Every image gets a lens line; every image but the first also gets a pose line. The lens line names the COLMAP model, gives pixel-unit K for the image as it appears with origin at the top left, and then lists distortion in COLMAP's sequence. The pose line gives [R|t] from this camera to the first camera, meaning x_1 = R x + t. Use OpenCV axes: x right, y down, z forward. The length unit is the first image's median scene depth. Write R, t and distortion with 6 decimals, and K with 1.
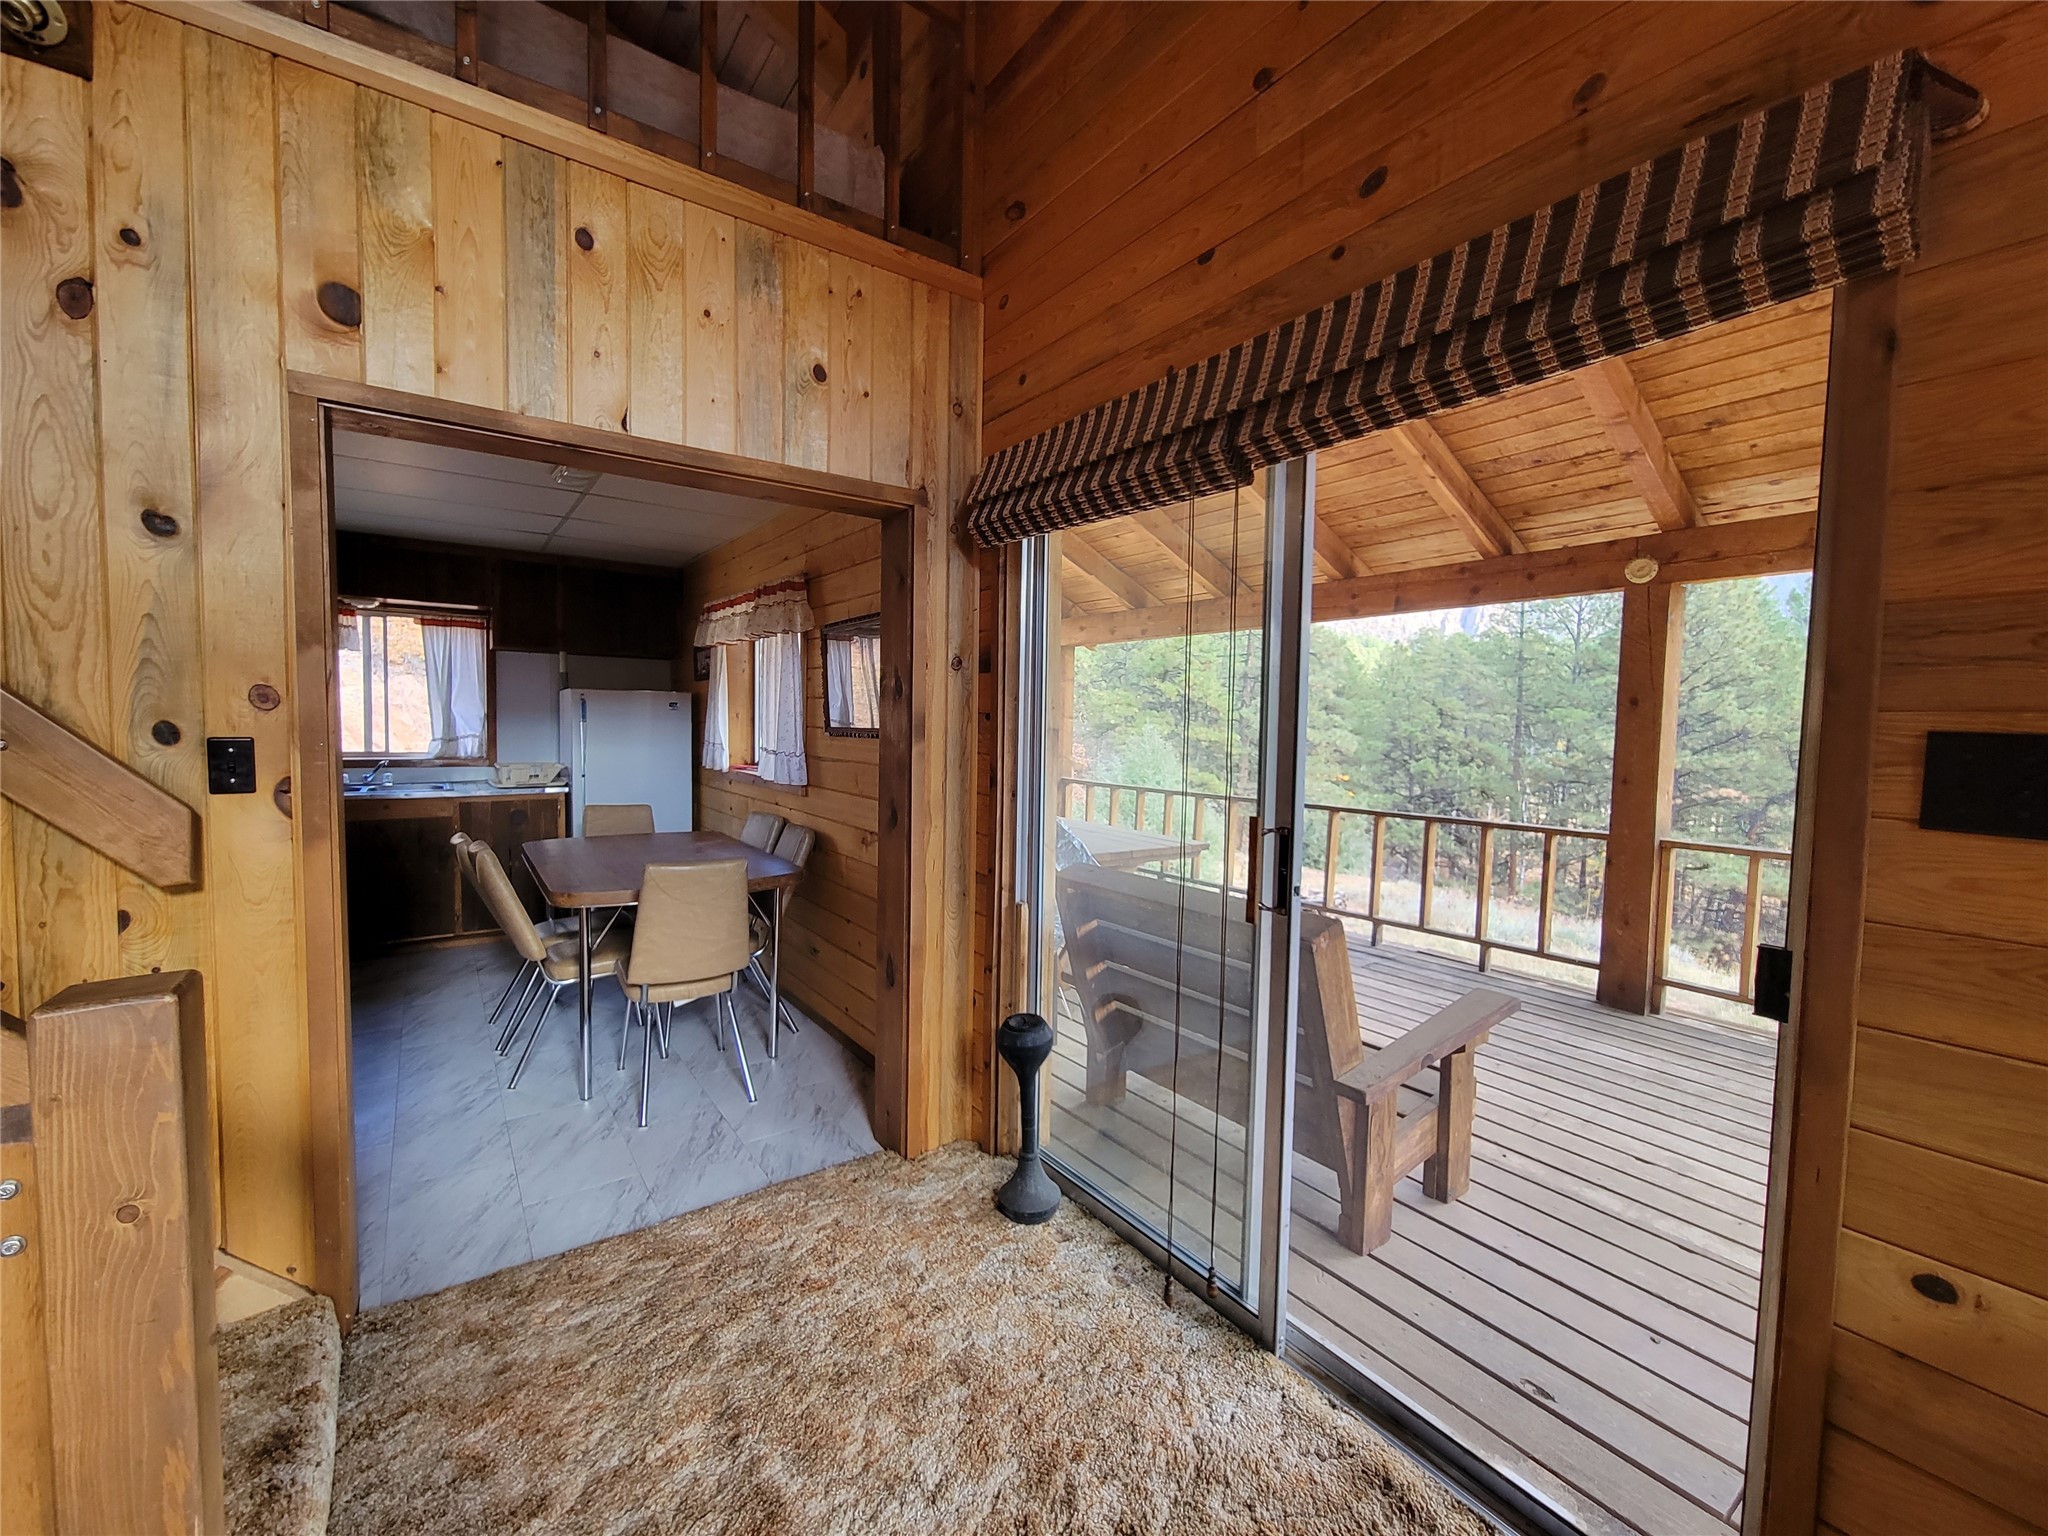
lens RADIAL K [[831.5, 0, 1035.8], [0, 831.5, 763.6], [0, 0, 1]] dist [-0.000190, -0.000165]
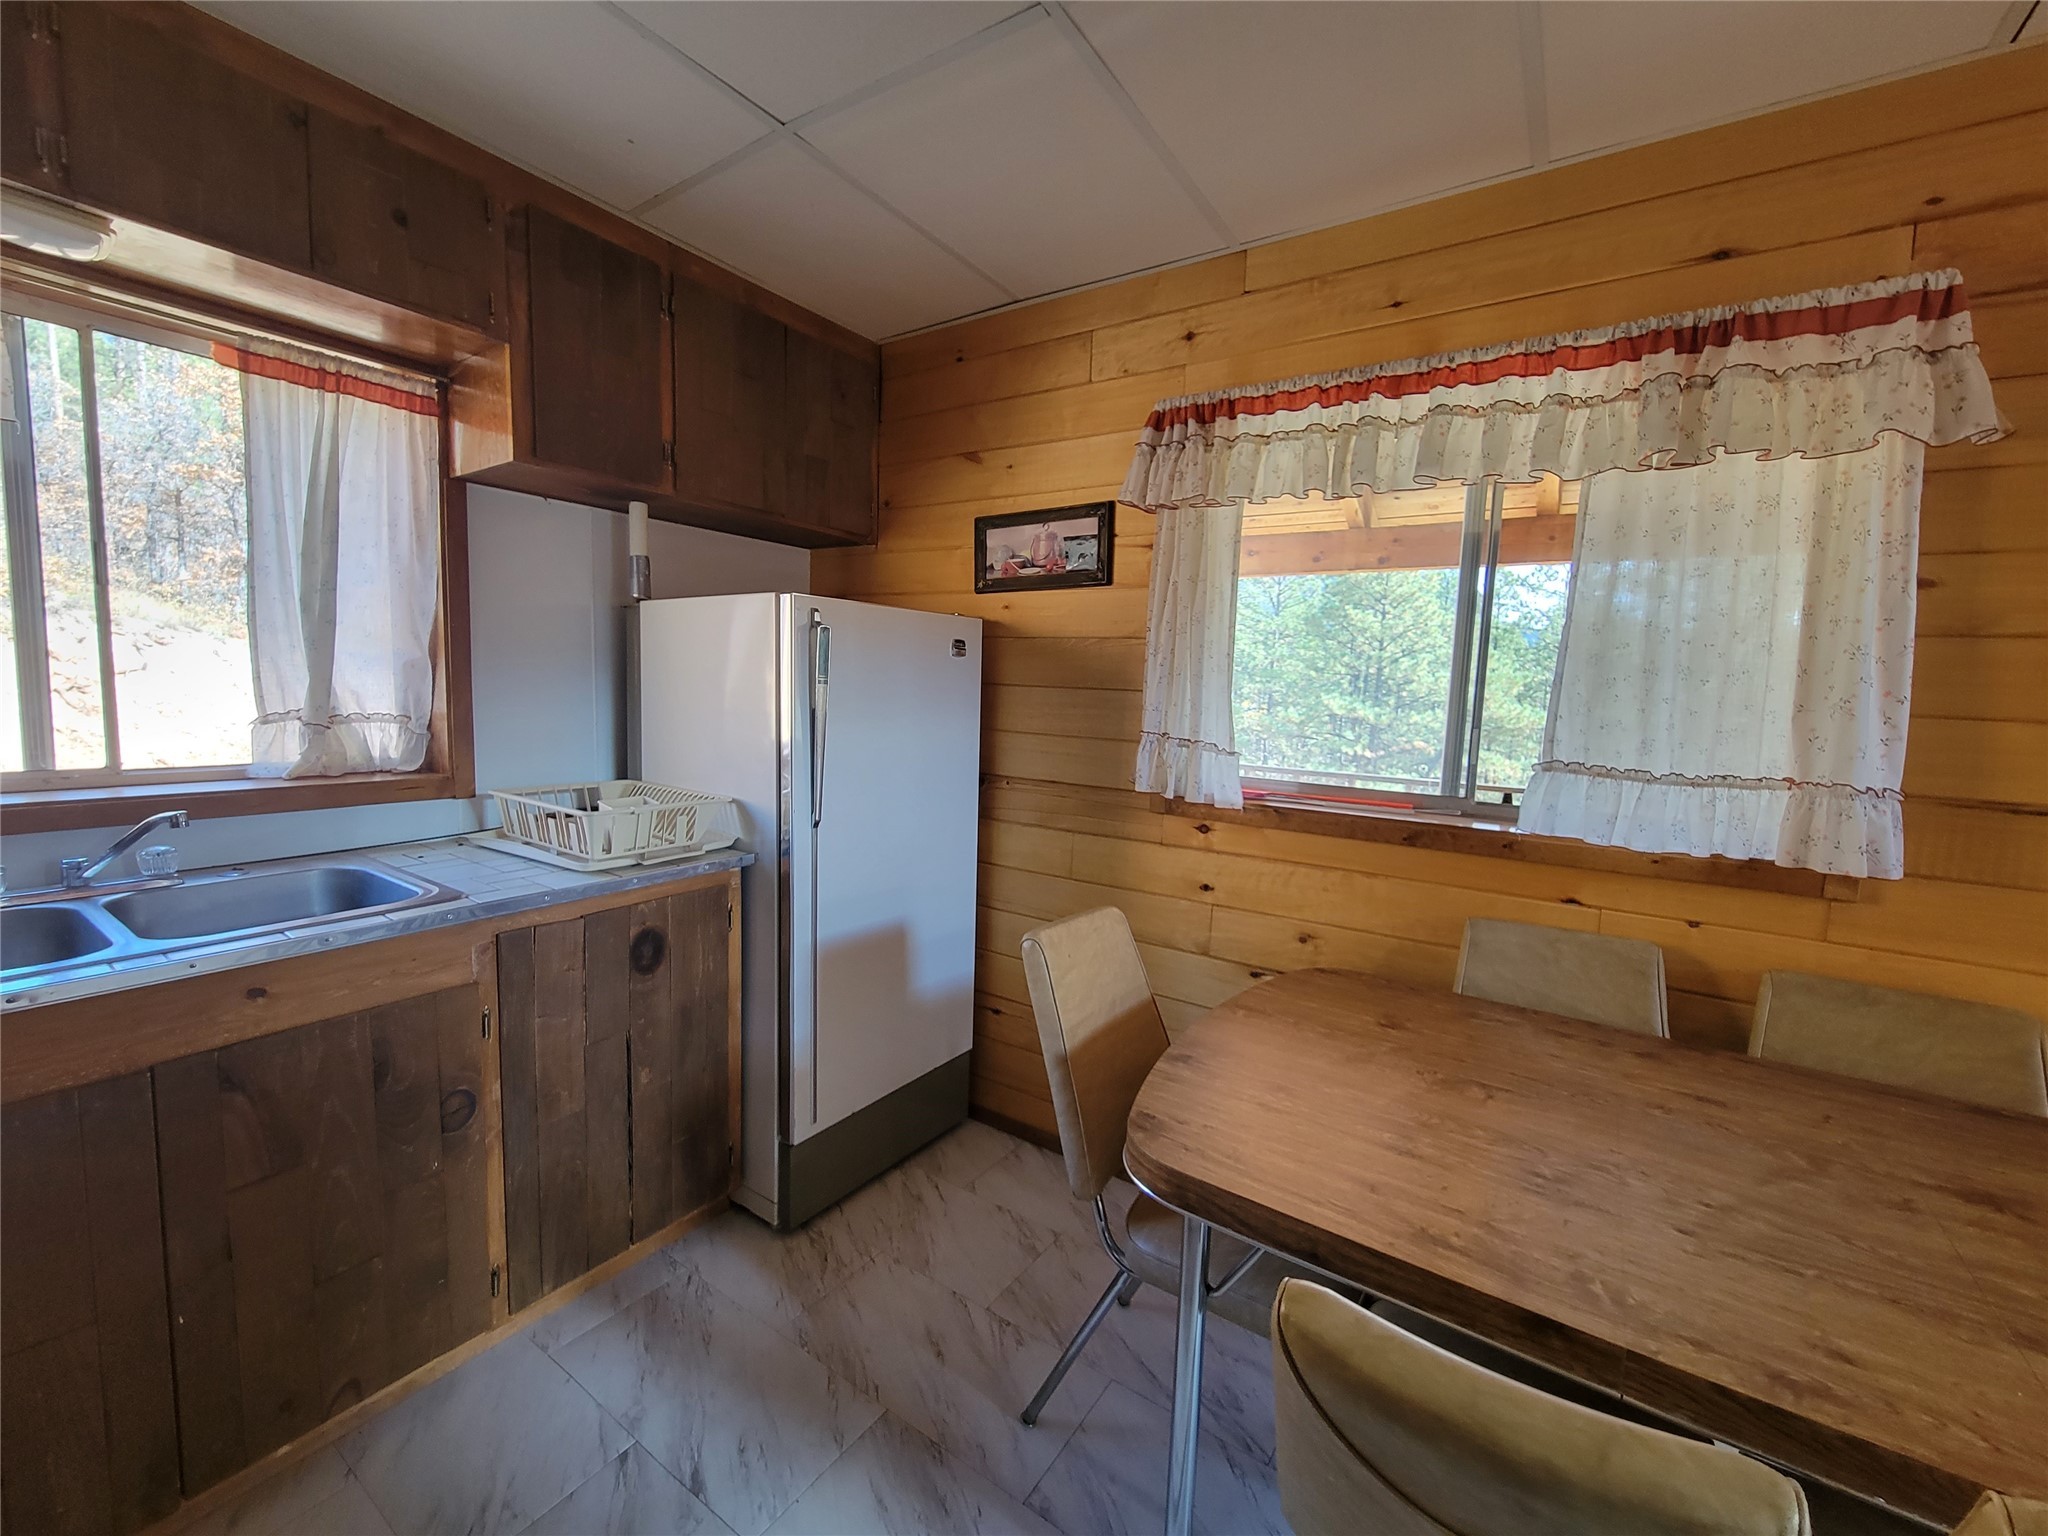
lens RADIAL K [[826.5, 0, 1039.0], [0, 826.5, 751.4], [0, 0, 1]] dist [0.002700, -0.002791]
pose [[0.936772, -0.008303, 0.349842, -0.545932], [-0.005019, 0.999297, 0.037155, -0.030952], [-0.349905, -0.036562, 0.936072, 0.569553]]
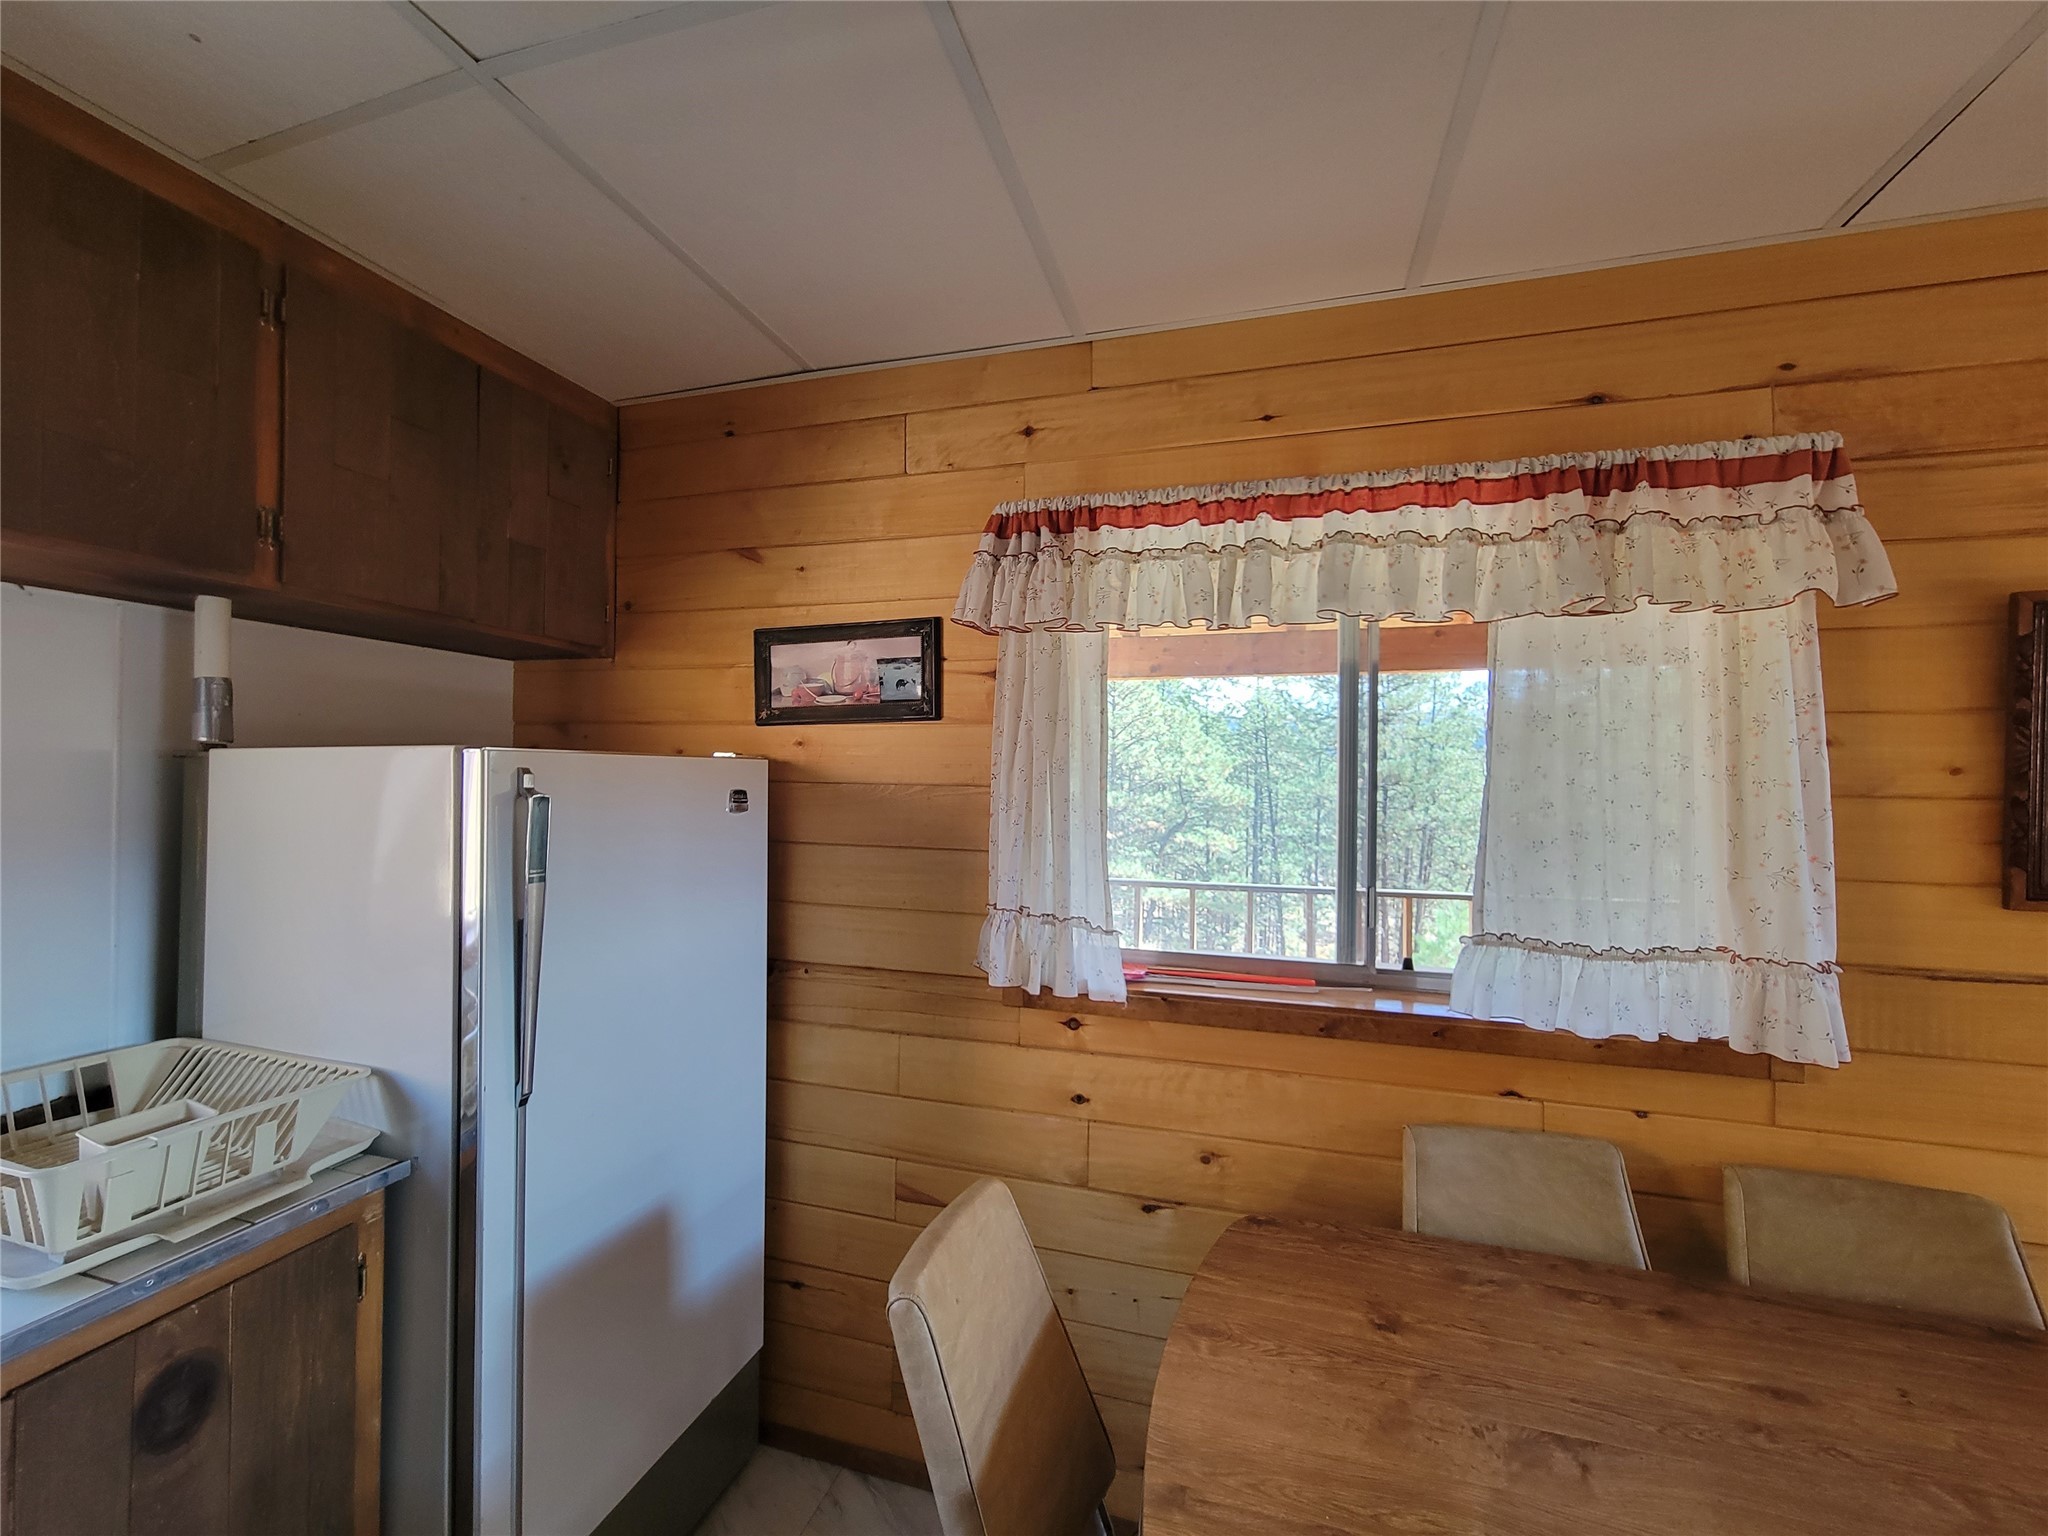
lens RADIAL K [[831.5, 0, 1035.8], [0, 831.5, 763.6], [0, 0, 1]] dist [-0.000190, -0.000165]
pose [[0.793862, 0.007263, 0.608054, -0.539771], [0.031909, 0.998054, -0.053581, -0.062144], [-0.607260, 0.061938, 0.792085, 0.660024]]
